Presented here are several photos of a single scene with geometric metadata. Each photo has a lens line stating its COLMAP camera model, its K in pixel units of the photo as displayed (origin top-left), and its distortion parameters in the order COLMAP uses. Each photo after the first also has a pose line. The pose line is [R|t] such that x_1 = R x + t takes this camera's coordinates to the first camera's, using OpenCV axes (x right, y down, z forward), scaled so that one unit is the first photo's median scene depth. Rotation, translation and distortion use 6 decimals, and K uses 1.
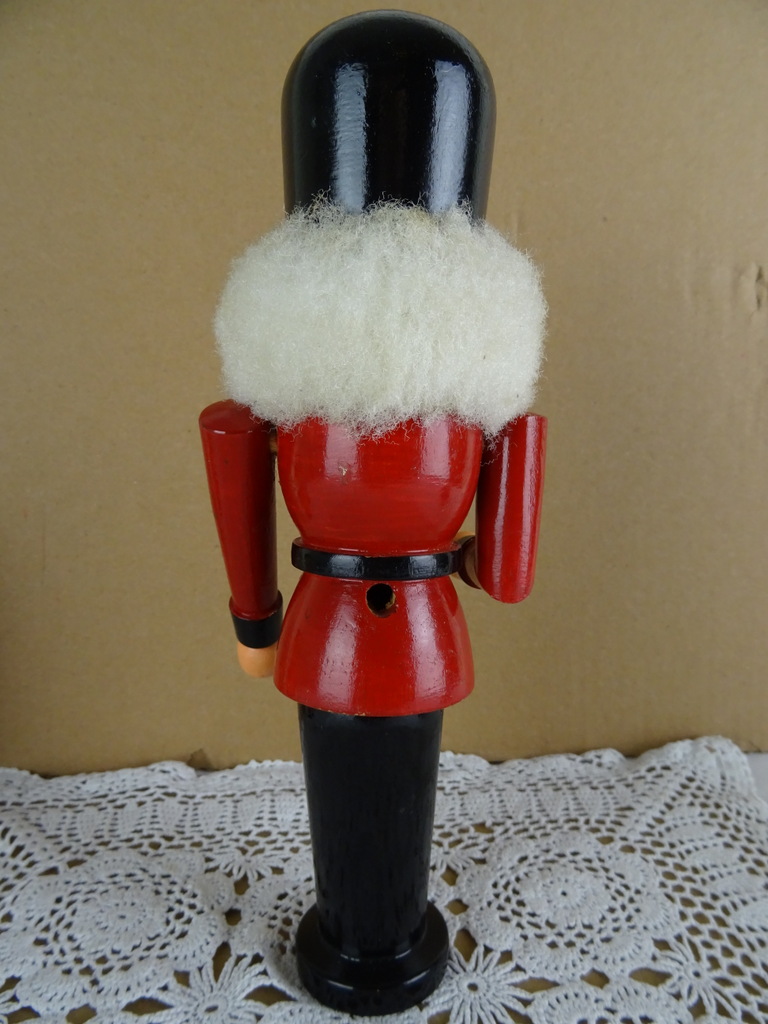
lens RADIAL K [[704.2, 0, 378.6], [0, 704.2, 510.8], [0, 0, 1]] dist [0.008587, -0.032268]
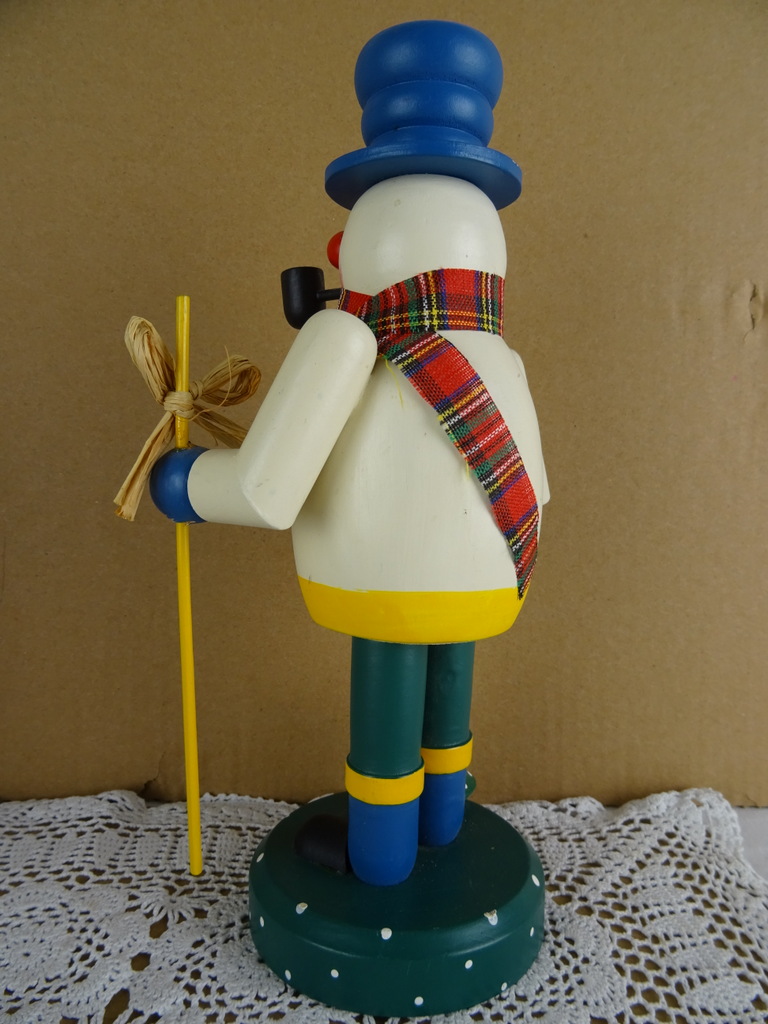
lens RADIAL K [[704.2, 0, 378.6], [0, 704.2, 510.8], [0, 0, 1]] dist [0.008587, -0.032268]
pose [[0.997784, 0.017989, -0.064066, 0.137526], [-0.020700, 0.998907, -0.041906, 0.007197], [0.063242, 0.043139, 0.997065, 0.053312]]
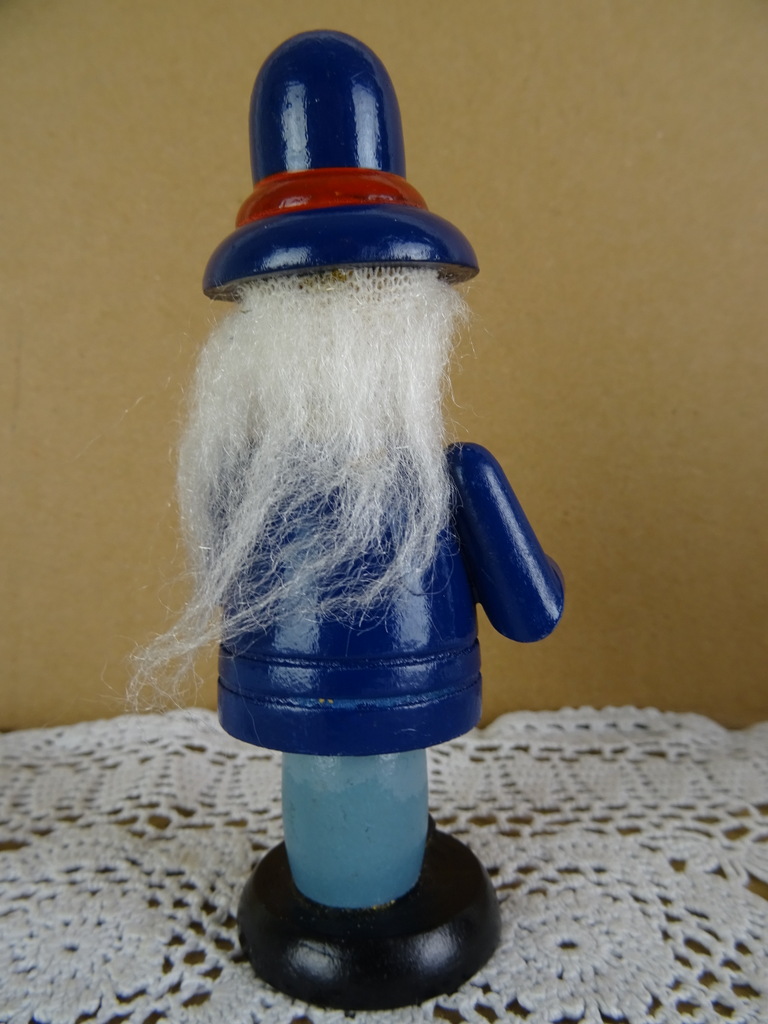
lens RADIAL K [[708.8, 0, 379.0], [0, 708.8, 511.4], [0, 0, 1]] dist [0.012339, -0.041265]
pose [[0.997309, -0.005442, -0.073104, -0.112589], [-0.000472, 0.996744, -0.080633, 0.286563], [0.073305, 0.080451, 0.994059, 0.462863]]
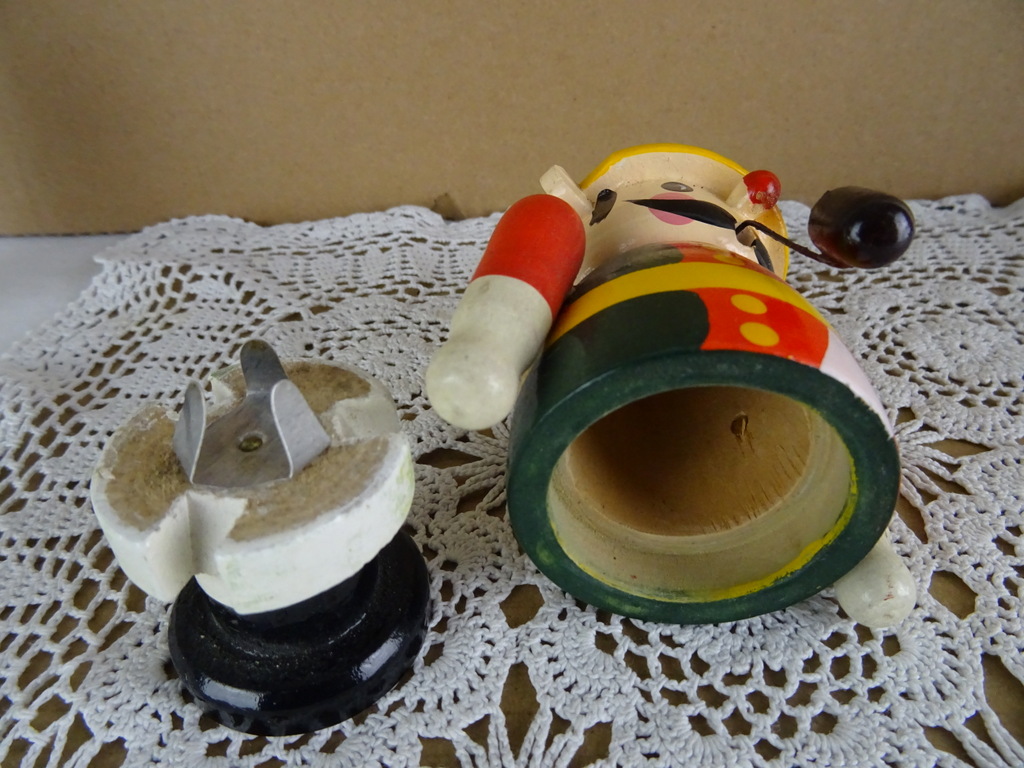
lens RADIAL K [[704.2, 0, 507.3], [0, 704.2, 370.6], [0, 0, 1]] dist [0.008587, -0.032268]
pose [[0.996599, 0.015813, -0.080867, -0.145778], [0.023304, 0.887257, 0.460687, 0.190166], [0.079035, -0.461005, 0.883871, 0.260610]]
